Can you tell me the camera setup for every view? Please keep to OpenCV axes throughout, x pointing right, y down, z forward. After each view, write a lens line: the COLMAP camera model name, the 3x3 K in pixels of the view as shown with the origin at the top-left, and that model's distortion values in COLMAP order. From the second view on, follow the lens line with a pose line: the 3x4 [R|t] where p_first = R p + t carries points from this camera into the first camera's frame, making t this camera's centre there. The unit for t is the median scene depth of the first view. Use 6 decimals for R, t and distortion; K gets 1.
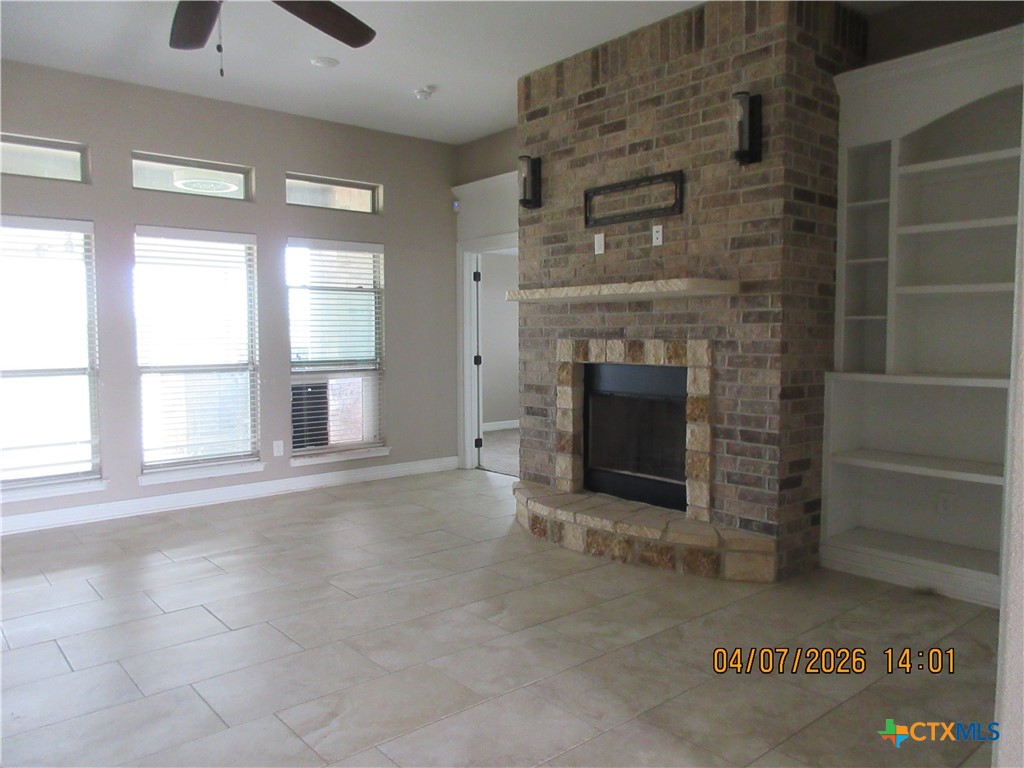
lens RADIAL K [[754.8, 0, 509.8], [0, 754.8, 380.0], [0, 0, 1]] dist [-0.015232, -0.001605]
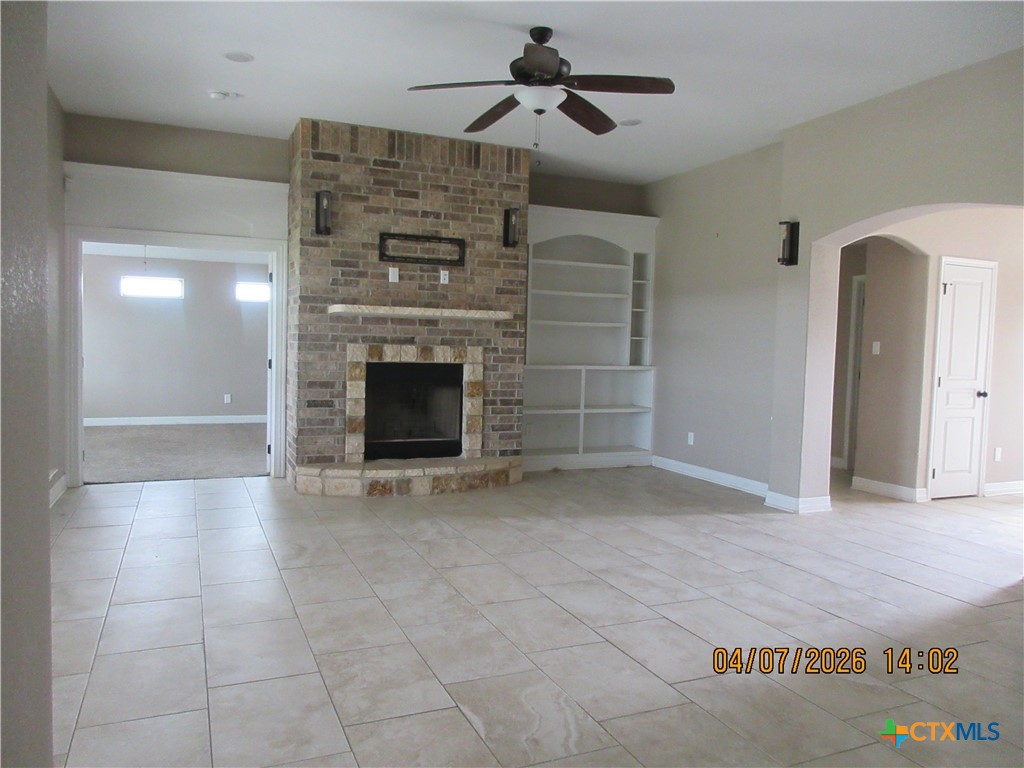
lens RADIAL K [[754.8, 0, 508.5], [0, 754.8, 387.4], [0, 0, 1]] dist [-0.015232, -0.001605]
pose [[0.277263, -0.043559, 0.959806, -1.212511], [0.033751, 0.998797, 0.035578, -0.019362], [-0.960201, 0.022530, 0.278399, 0.449468]]
